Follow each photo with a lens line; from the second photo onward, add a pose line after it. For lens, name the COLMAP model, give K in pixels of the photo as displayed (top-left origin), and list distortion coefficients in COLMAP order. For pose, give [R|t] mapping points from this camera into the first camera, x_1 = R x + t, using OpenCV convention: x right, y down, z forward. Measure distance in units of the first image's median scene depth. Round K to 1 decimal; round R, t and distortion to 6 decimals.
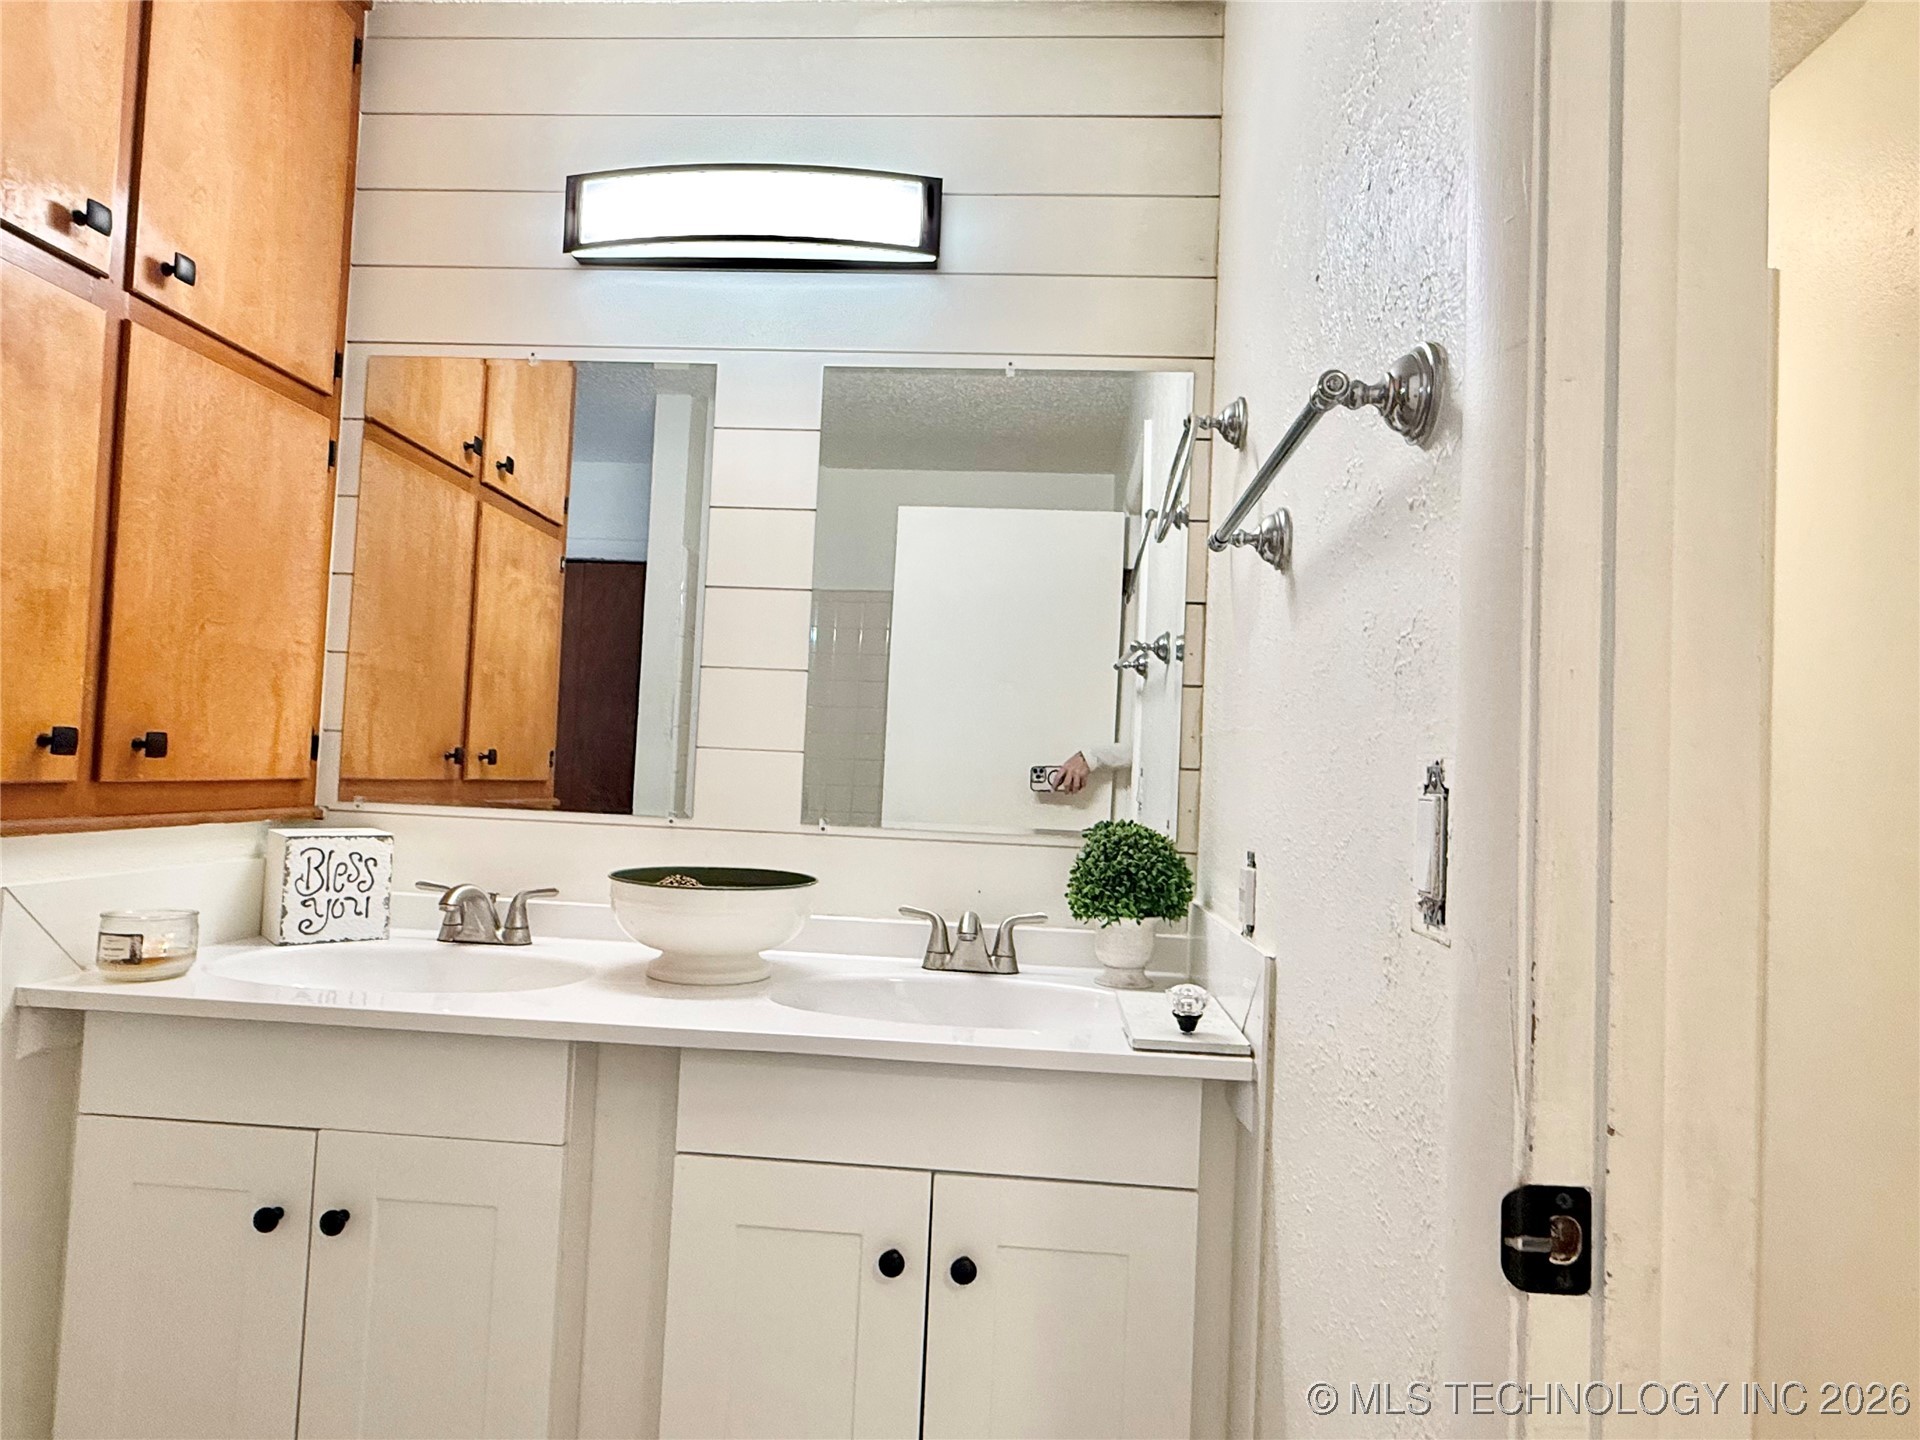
lens RADIAL K [[1116.9, 0, 955.1], [0, 1116.9, 727.5], [0, 0, 1]] dist [0.004580, 0.000550]
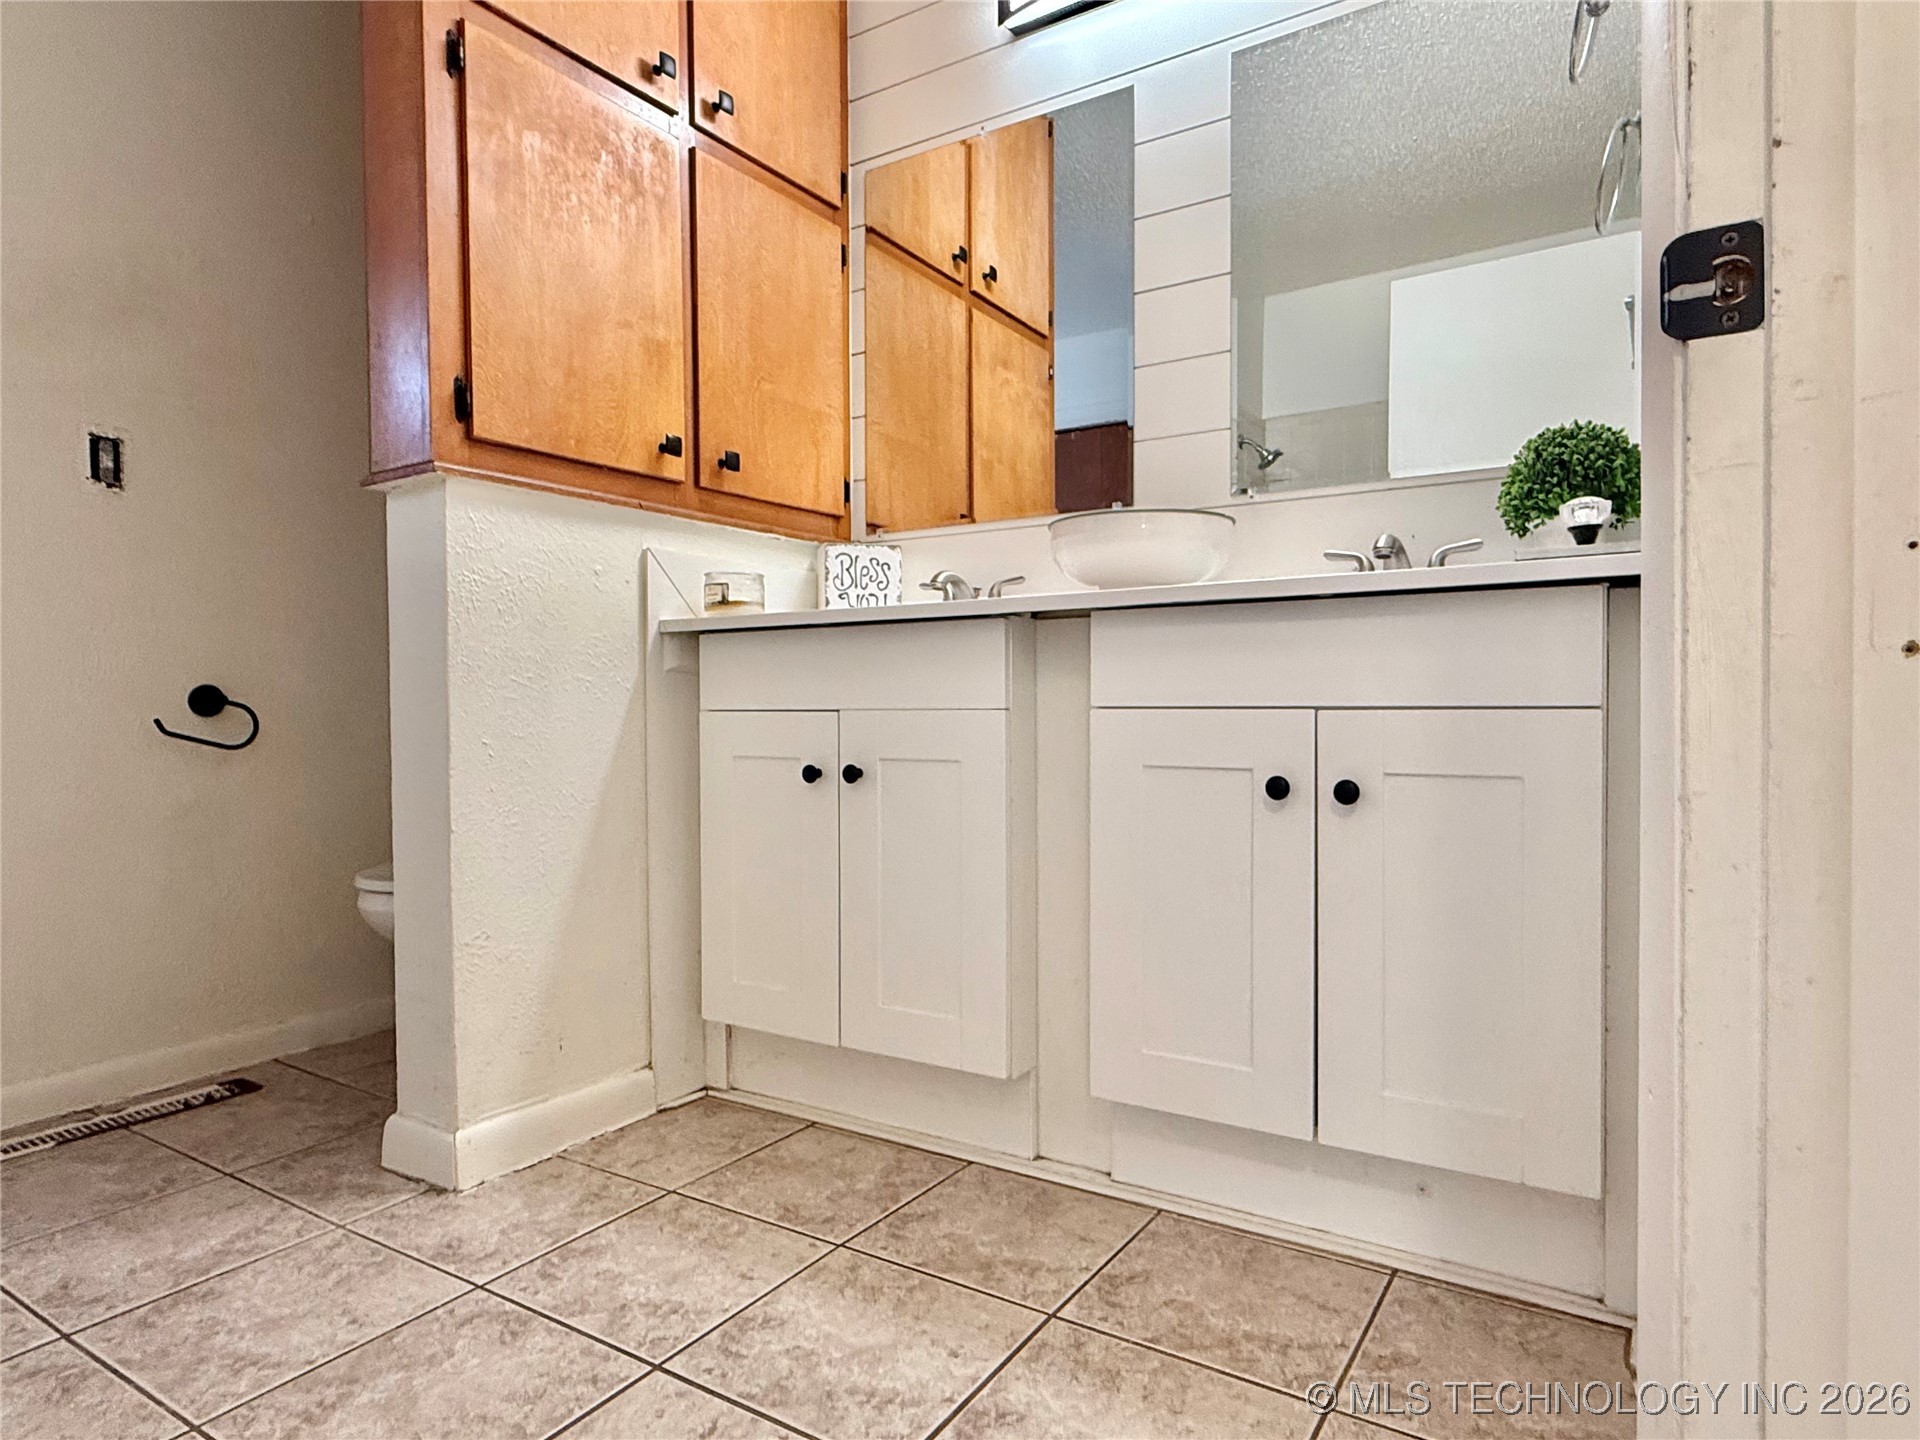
lens RADIAL K [[1116.9, 0, 955.8], [0, 1116.9, 718.5], [0, 0, 1]] dist [0.004580, 0.000550]
pose [[0.877150, -0.041244, -0.478442, 0.139016], [0.062695, 0.997613, 0.028944, 0.264531], [0.476106, -0.055384, 0.877642, -0.067876]]
